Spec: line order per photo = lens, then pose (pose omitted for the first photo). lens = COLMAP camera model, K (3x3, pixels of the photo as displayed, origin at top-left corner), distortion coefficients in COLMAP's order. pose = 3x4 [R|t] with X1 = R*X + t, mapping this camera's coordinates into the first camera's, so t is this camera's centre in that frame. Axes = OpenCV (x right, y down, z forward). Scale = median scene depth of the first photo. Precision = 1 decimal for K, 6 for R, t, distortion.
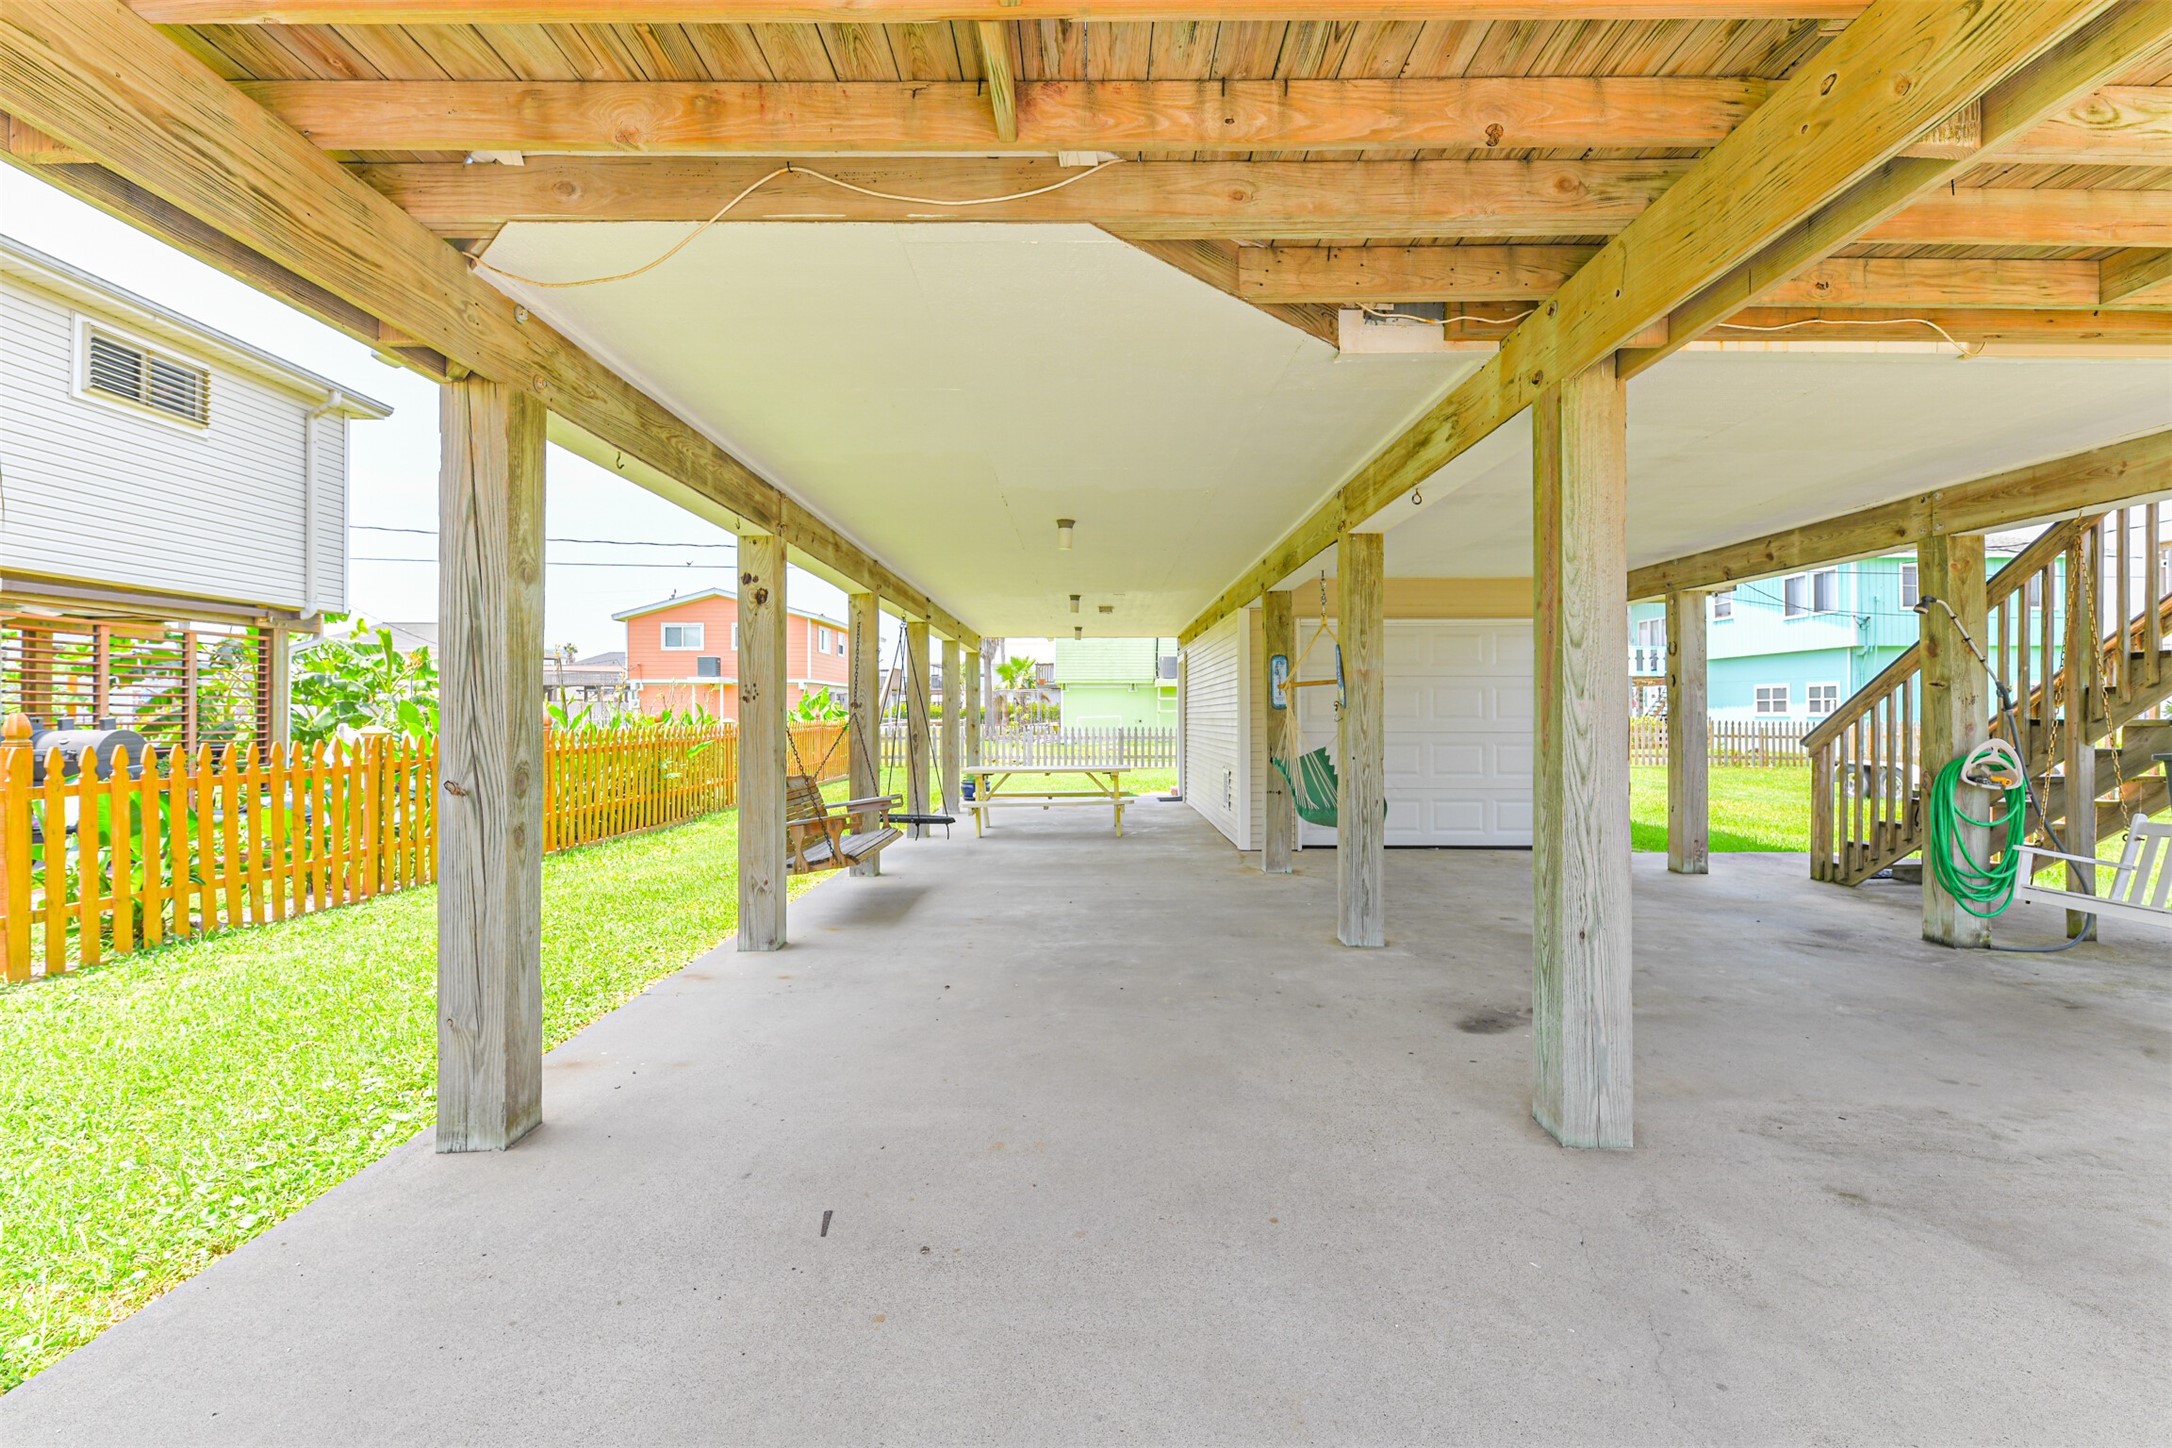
lens RADIAL K [[968.0, 0, 1086.2], [0, 968.0, 703.8], [0, 0, 1]] dist [0.002142, -0.003878]
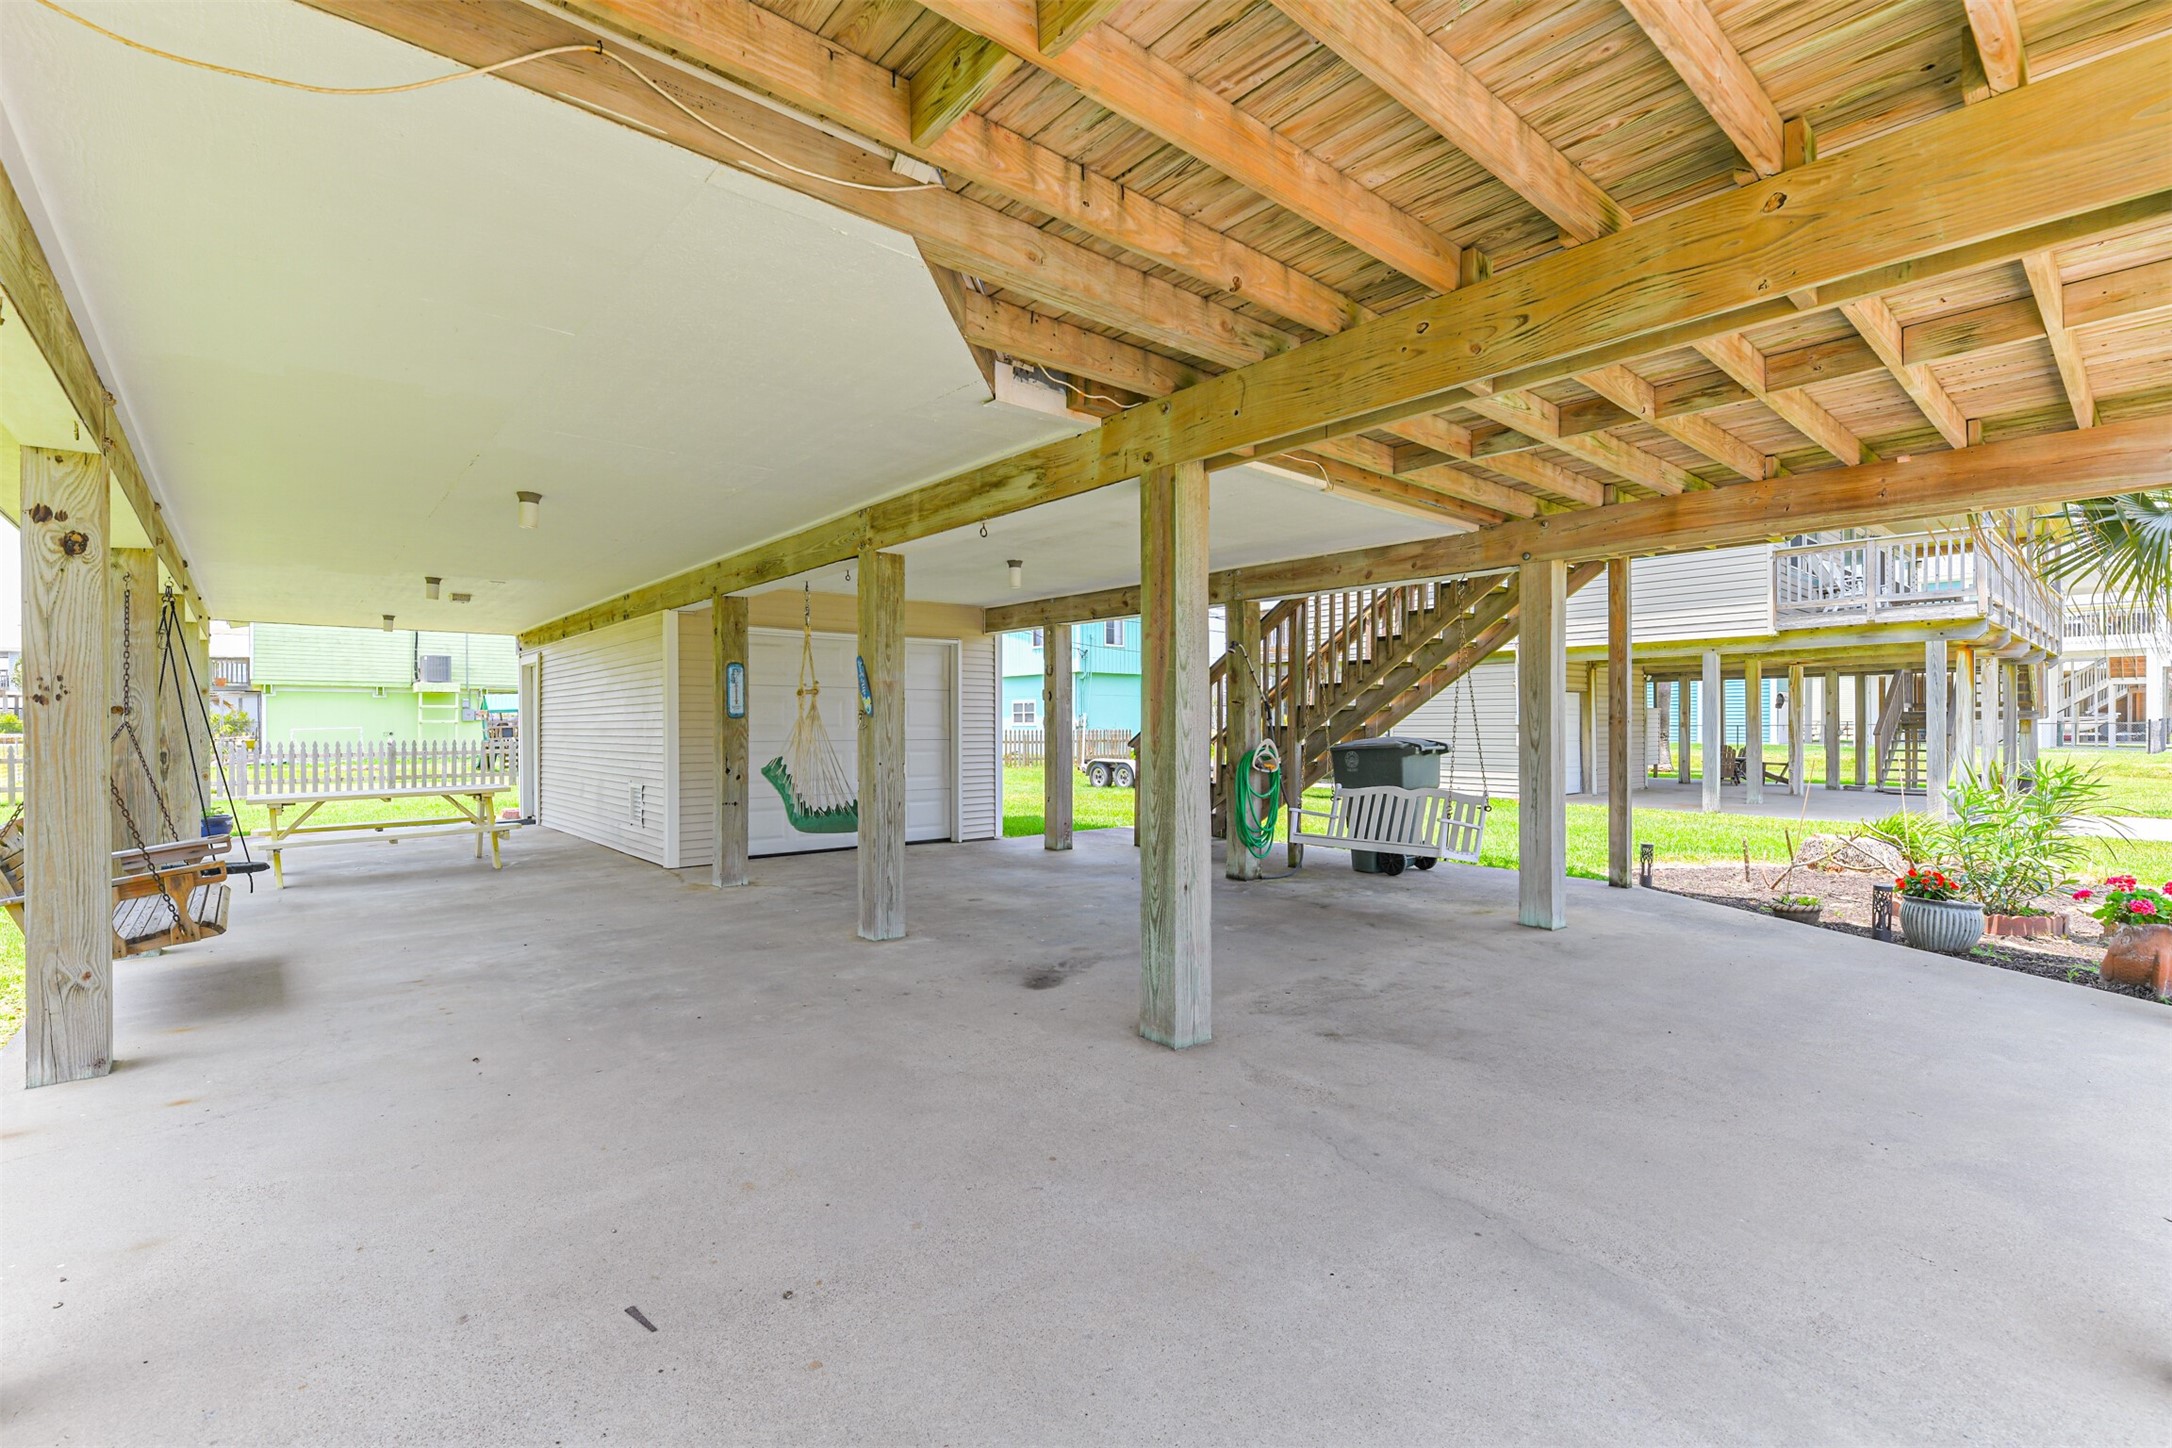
lens RADIAL K [[962.3, 0, 1091.9], [0, 962.3, 727.1], [0, 0, 1]] dist [-0.002061, -0.001093]
pose [[0.752696, -0.003473, 0.658359, -0.372913], [-0.005148, 0.999924, 0.011160, 0.004286], [-0.658348, -0.011790, 0.752621, 0.079784]]
